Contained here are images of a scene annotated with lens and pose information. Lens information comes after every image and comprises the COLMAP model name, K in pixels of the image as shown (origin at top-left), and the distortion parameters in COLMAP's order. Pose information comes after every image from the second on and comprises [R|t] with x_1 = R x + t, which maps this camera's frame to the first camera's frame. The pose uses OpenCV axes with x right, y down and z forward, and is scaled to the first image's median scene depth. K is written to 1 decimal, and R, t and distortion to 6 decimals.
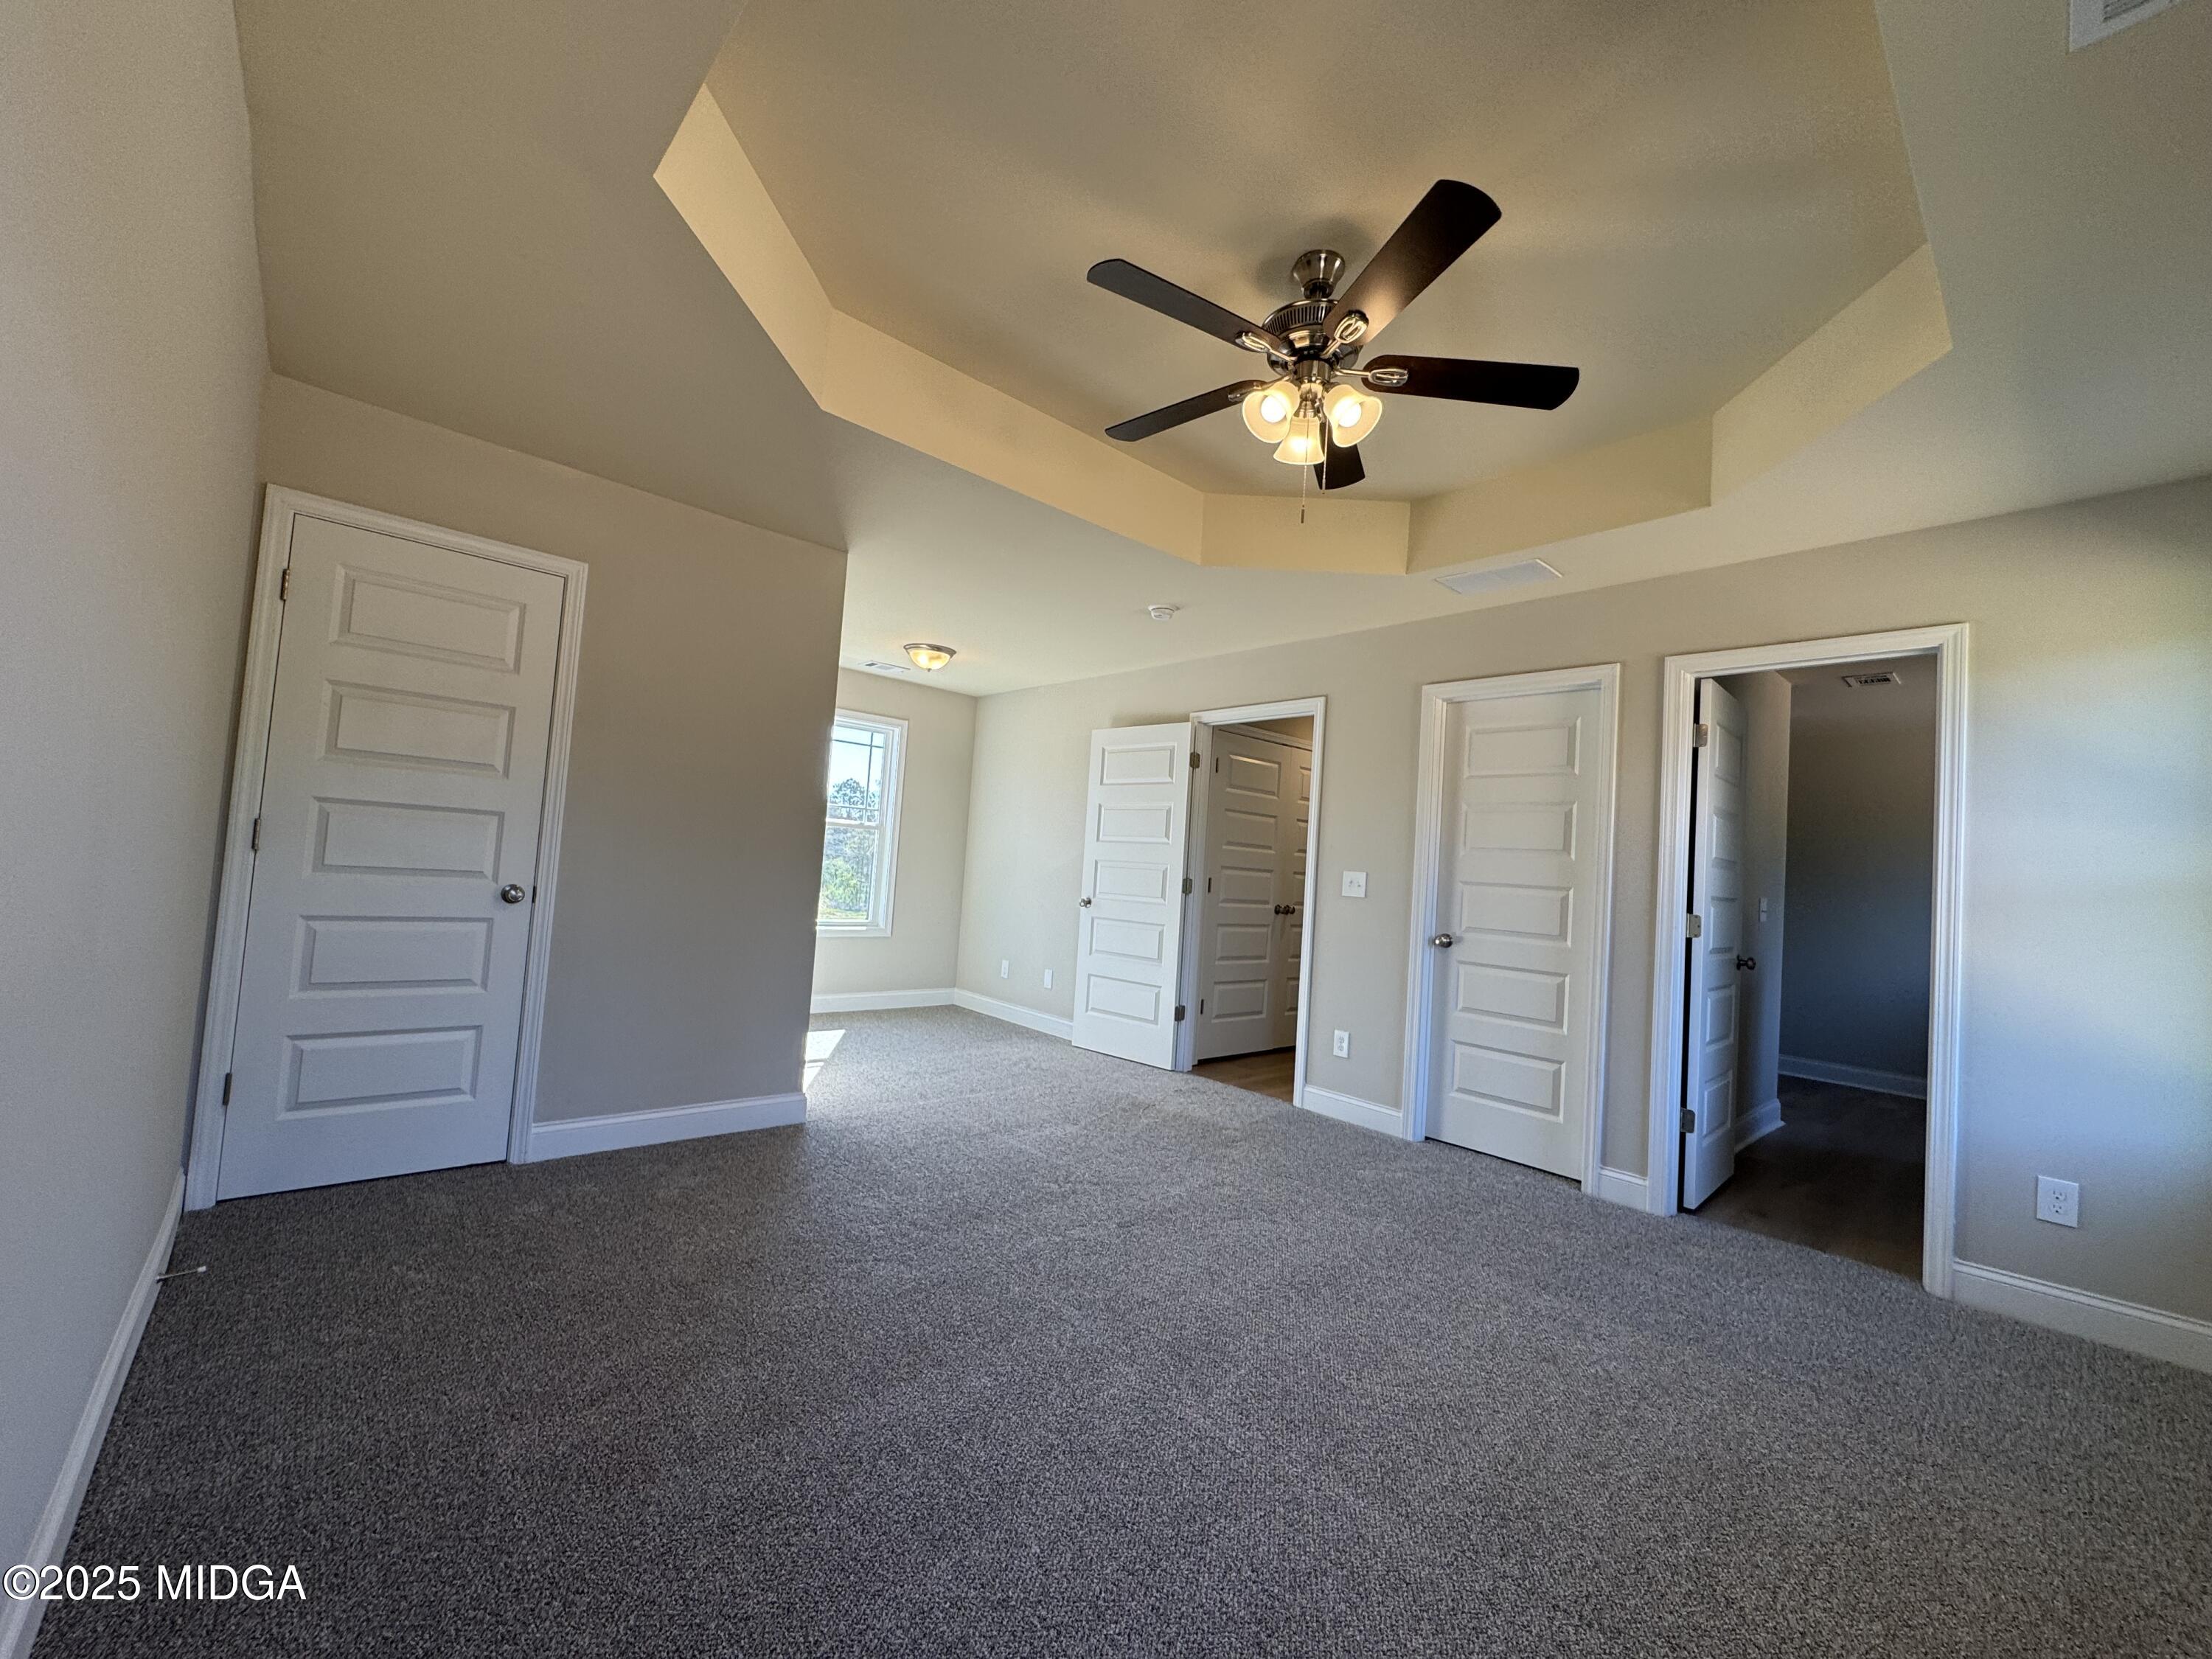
lens RADIAL K [[881.3, 0, 1102.0], [0, 881.3, 826.8], [0, 0, 1]] dist [0.000404, 0.000059]
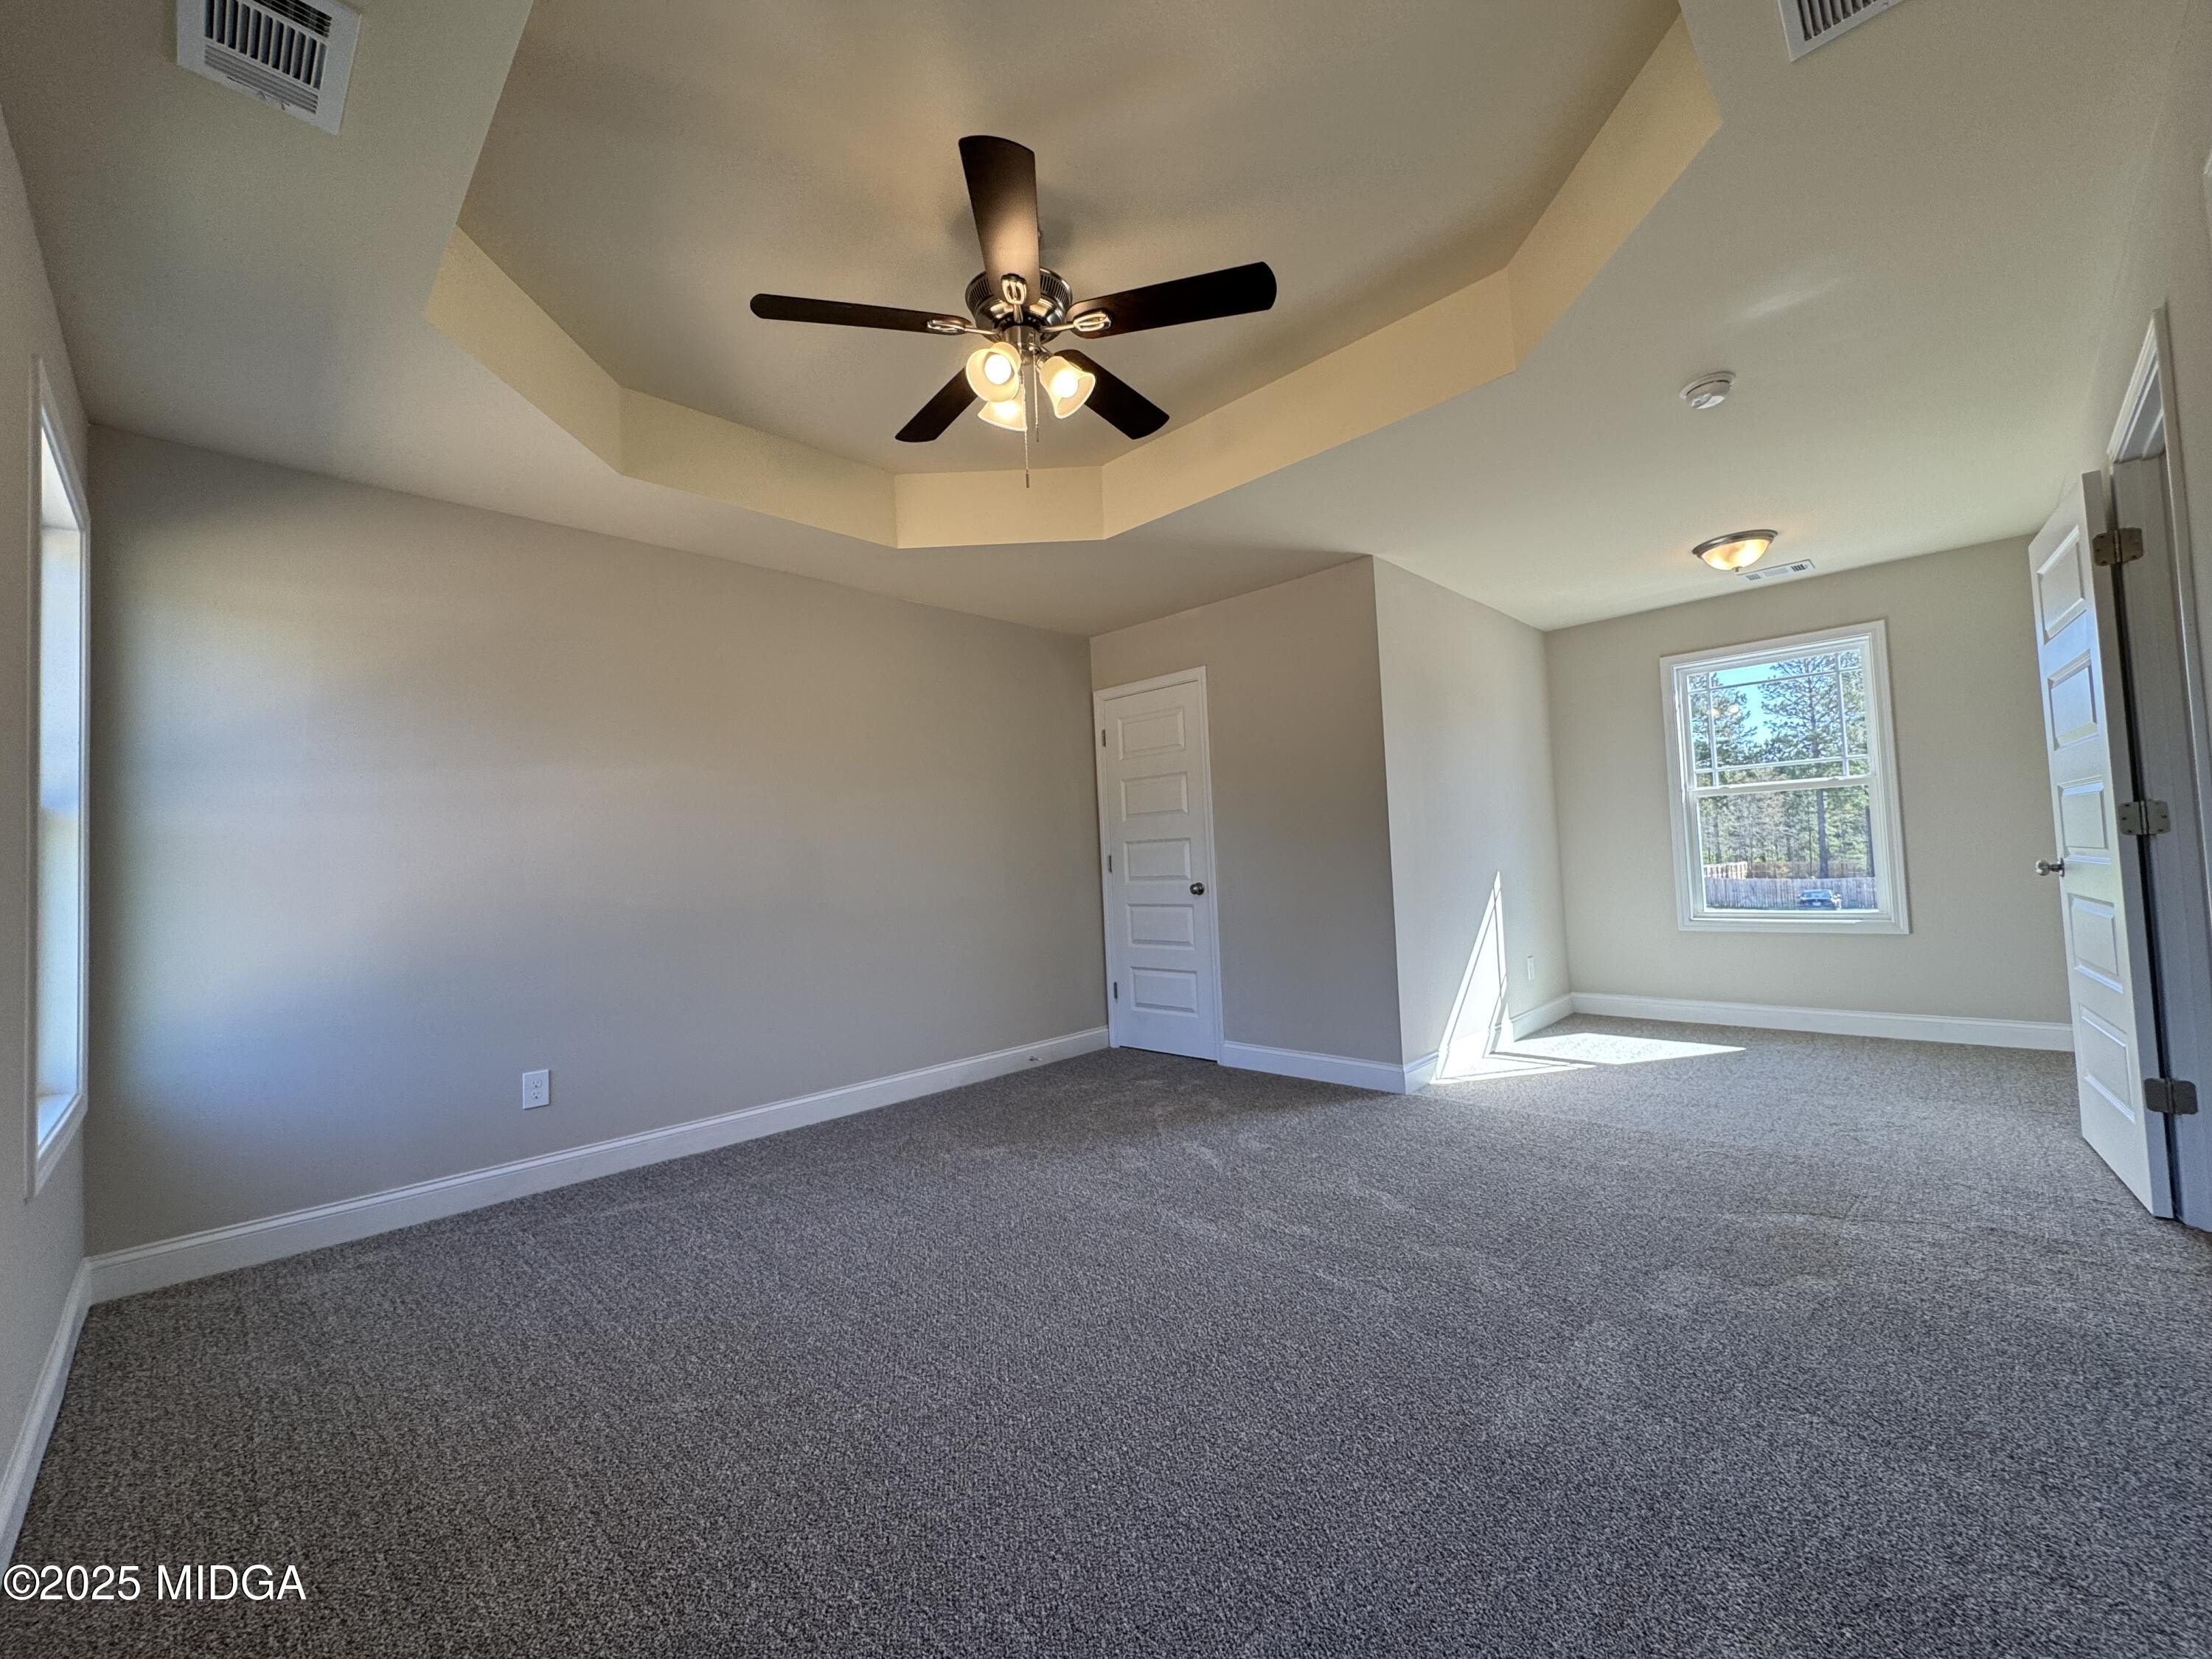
lens RADIAL K [[881.3, 0, 1102.0], [0, 881.3, 826.8], [0, 0, 1]] dist [0.000404, 0.000059]
pose [[0.057827, -0.112148, -0.992007, 0.880357], [0.096768, 0.989621, -0.106238, 0.115367], [0.993626, -0.089851, 0.068079, 0.725389]]
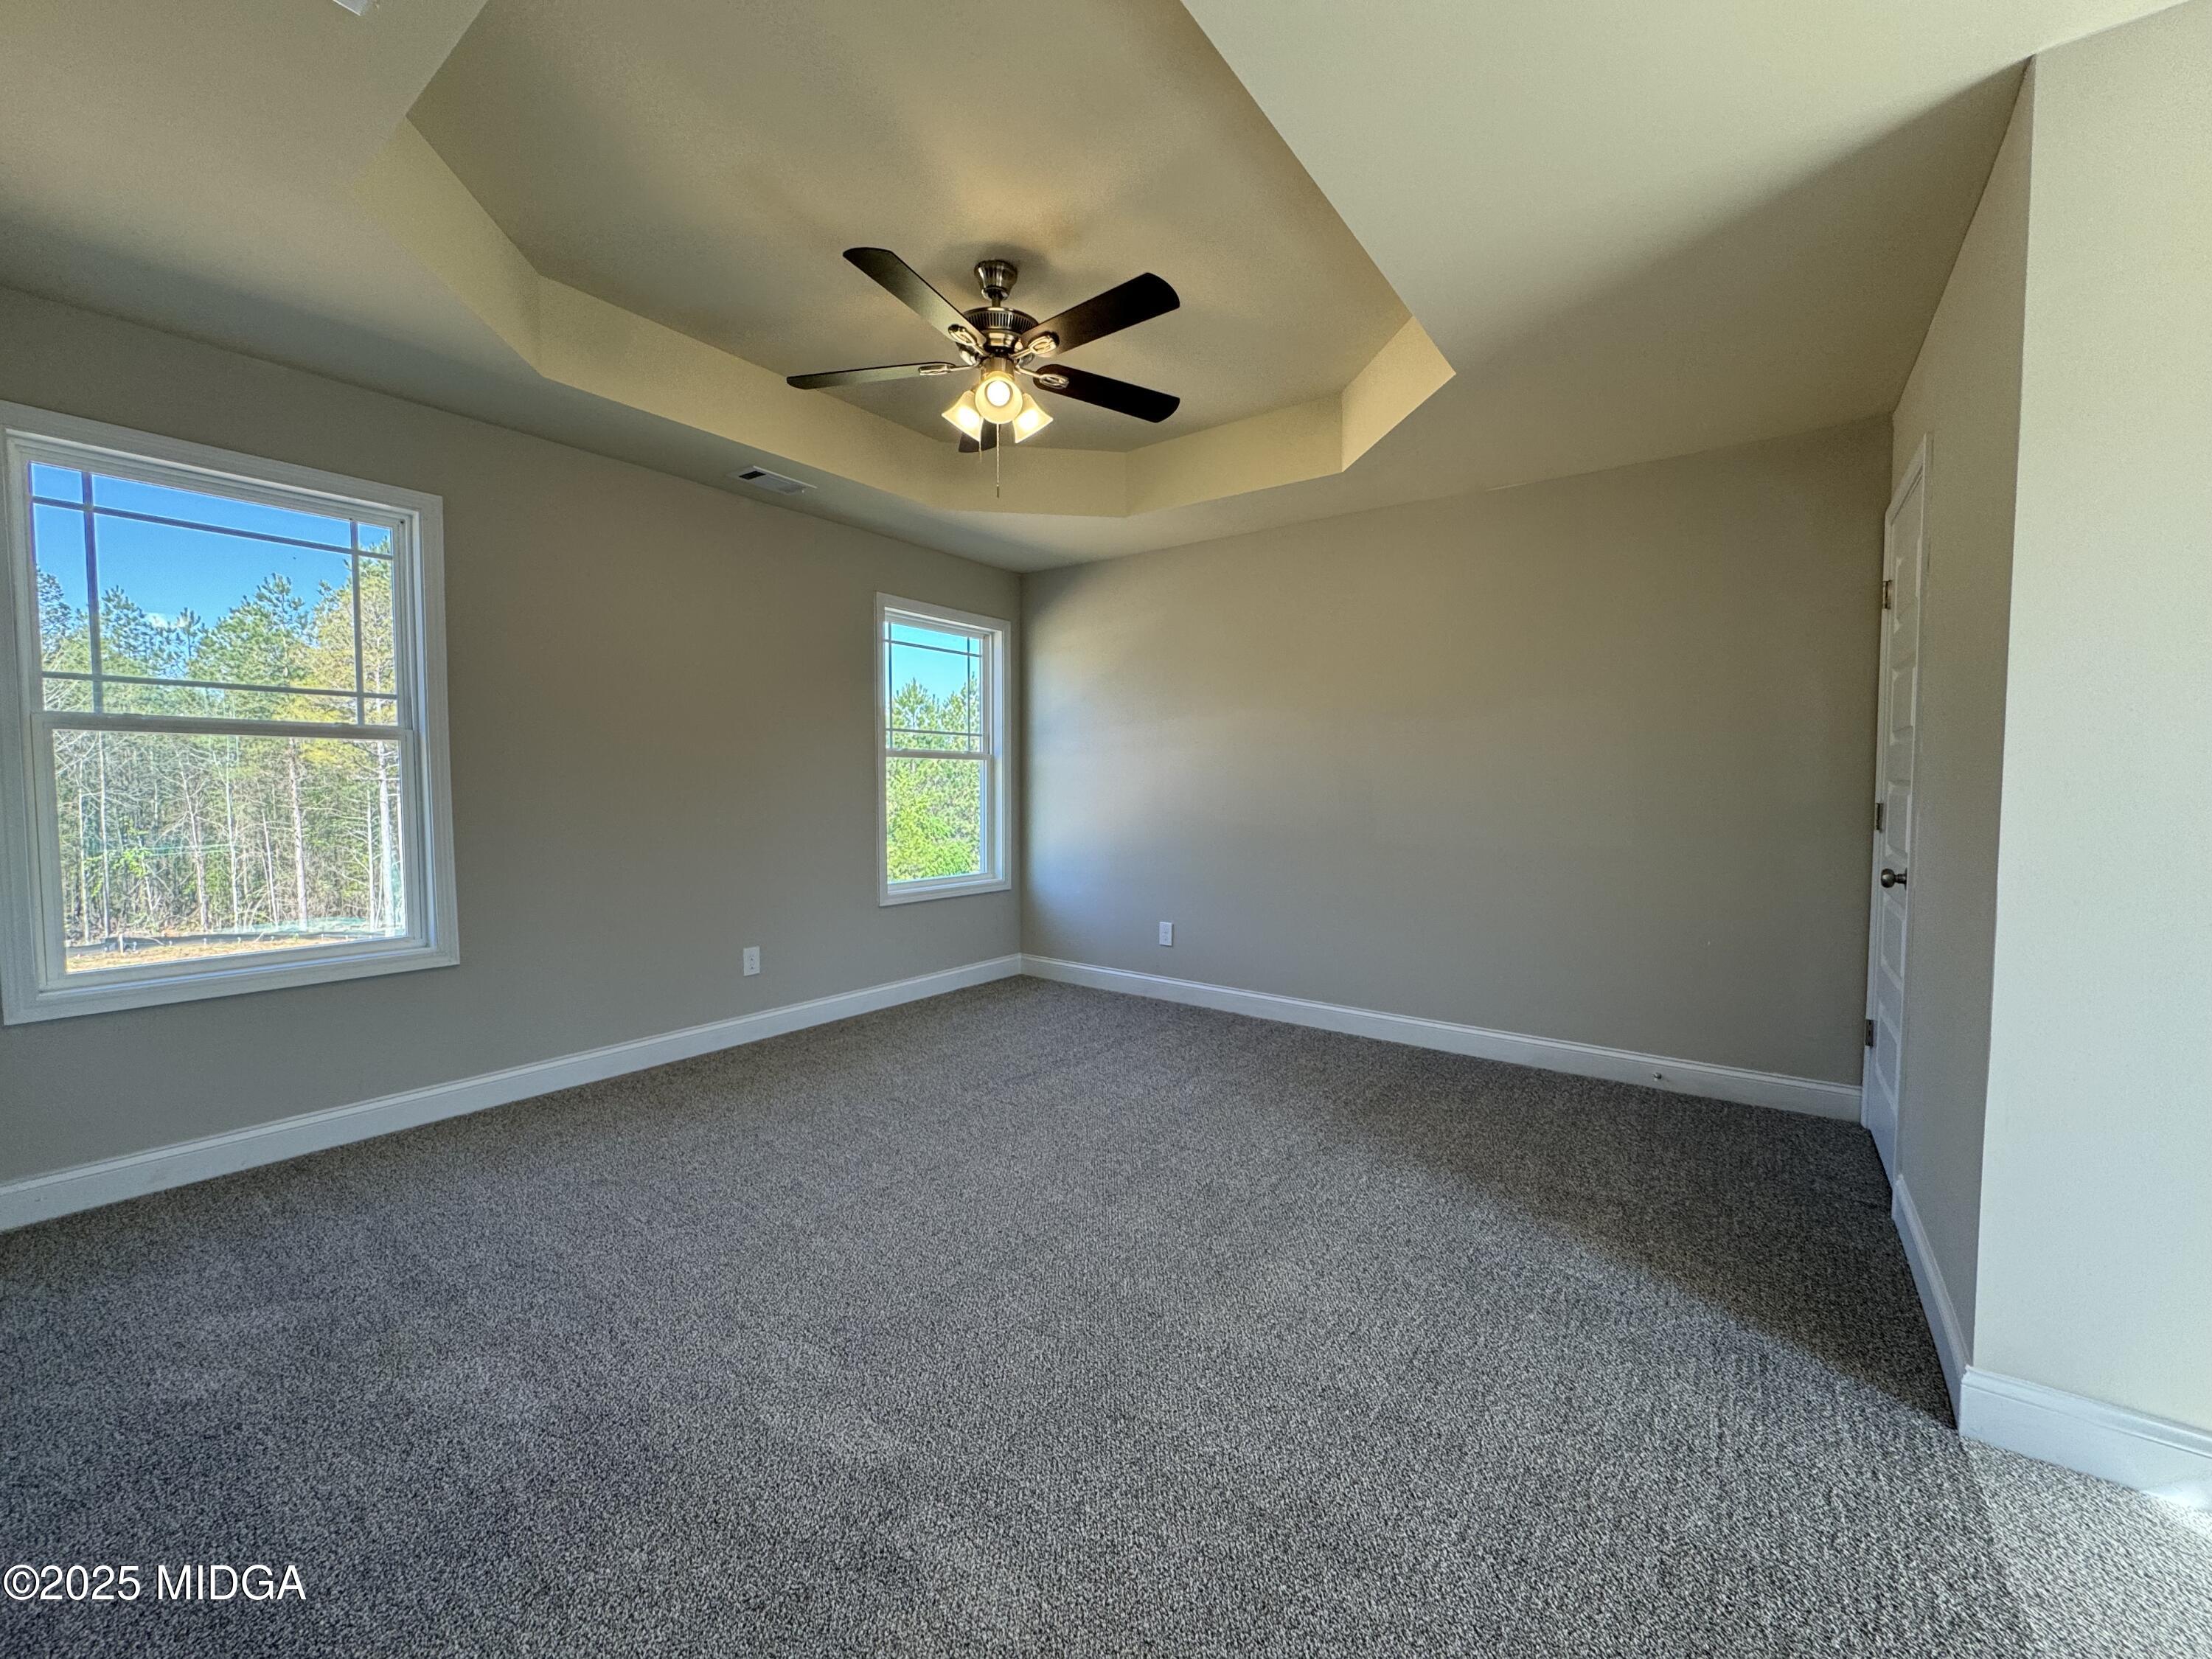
lens RADIAL K [[881.3, 0, 1102.0], [0, 881.3, 826.8], [0, 0, 1]] dist [0.000404, 0.000059]
pose [[-0.977082, -0.058871, -0.204561, 0.213732], [-0.057512, 0.998265, -0.012588, 0.079711], [0.204947, -0.000534, -0.978773, 1.647773]]
